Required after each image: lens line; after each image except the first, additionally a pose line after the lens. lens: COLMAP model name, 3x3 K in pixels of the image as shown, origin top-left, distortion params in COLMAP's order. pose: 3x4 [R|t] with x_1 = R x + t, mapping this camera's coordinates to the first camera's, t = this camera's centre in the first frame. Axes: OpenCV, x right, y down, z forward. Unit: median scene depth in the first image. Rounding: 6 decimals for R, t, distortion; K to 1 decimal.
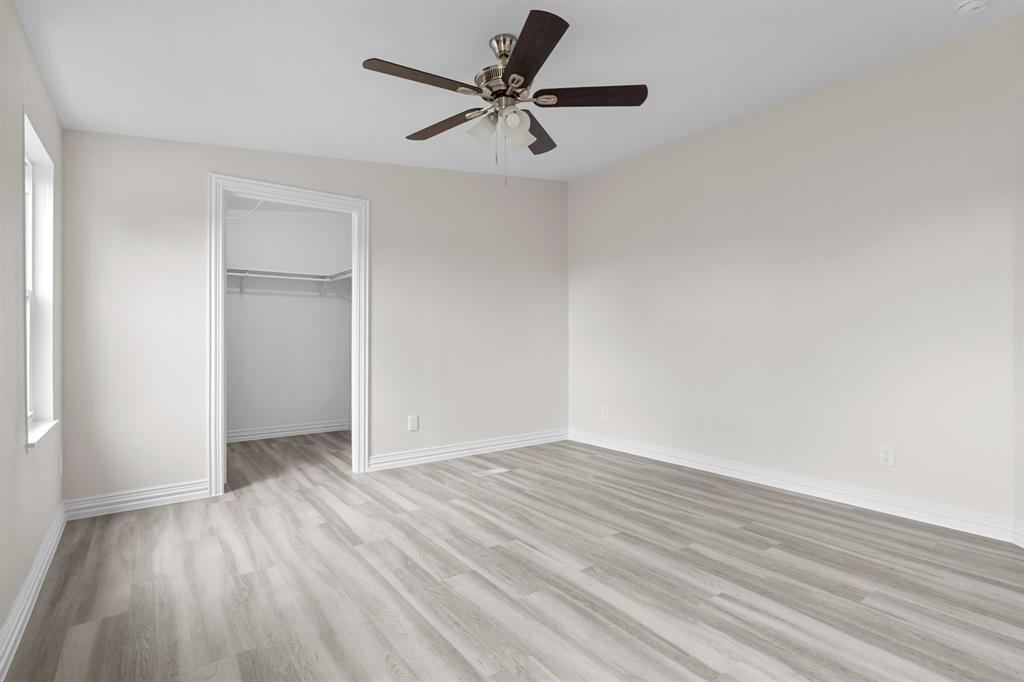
lens RADIAL K [[497.3, 0, 512.0], [0, 497.3, 341.0], [0, 0, 1]] dist [-0.000109, 0.000127]
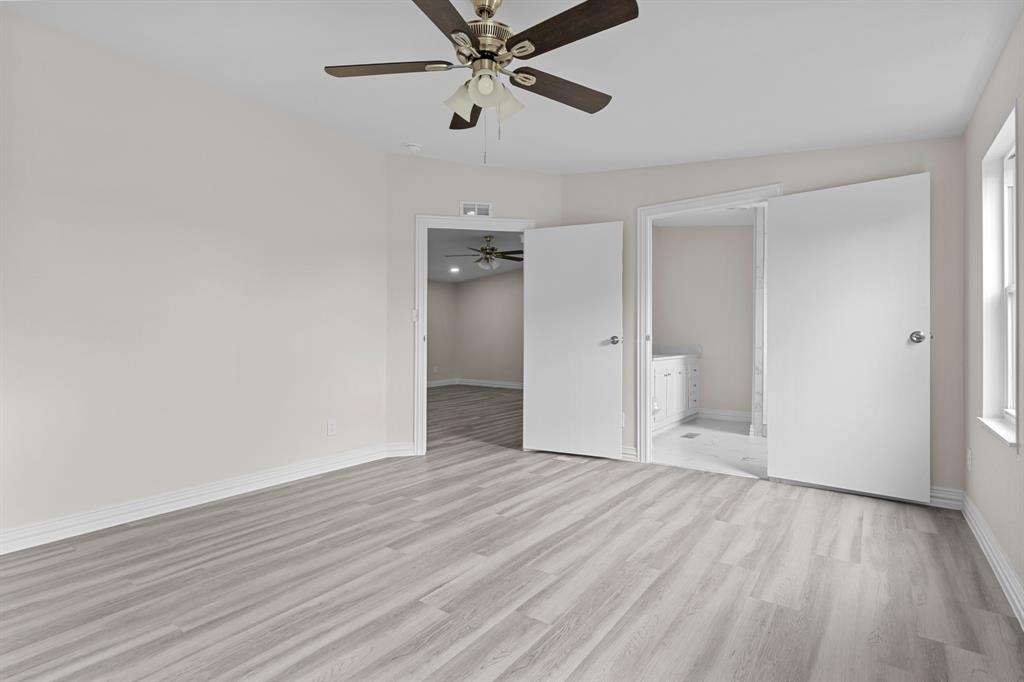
lens RADIAL K [[497.3, 0, 512.0], [0, 497.3, 341.0], [0, 0, 1]] dist [-0.000109, 0.000127]
pose [[-0.298985, -0.002975, 0.954253, -0.787464], [0.011364, 0.999913, 0.006678, -0.006435], [-0.954190, 0.012841, -0.298925, 1.112158]]
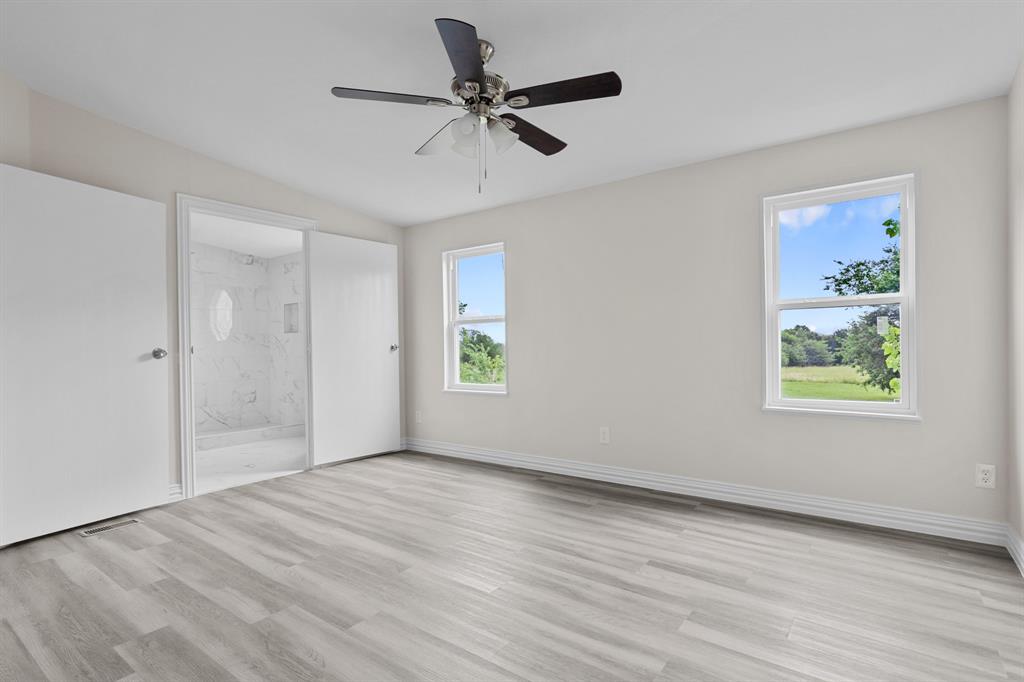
lens RADIAL K [[516.6, 0, 508.6], [0, 516.6, 343.4], [0, 0, 1]] dist [0.011303, -0.000295]
pose [[-0.957477, 0.015725, -0.288080, 0.218730], [0.015771, 0.999873, 0.002162, -0.008149], [0.288078, -0.002473, -0.957604, 1.857958]]
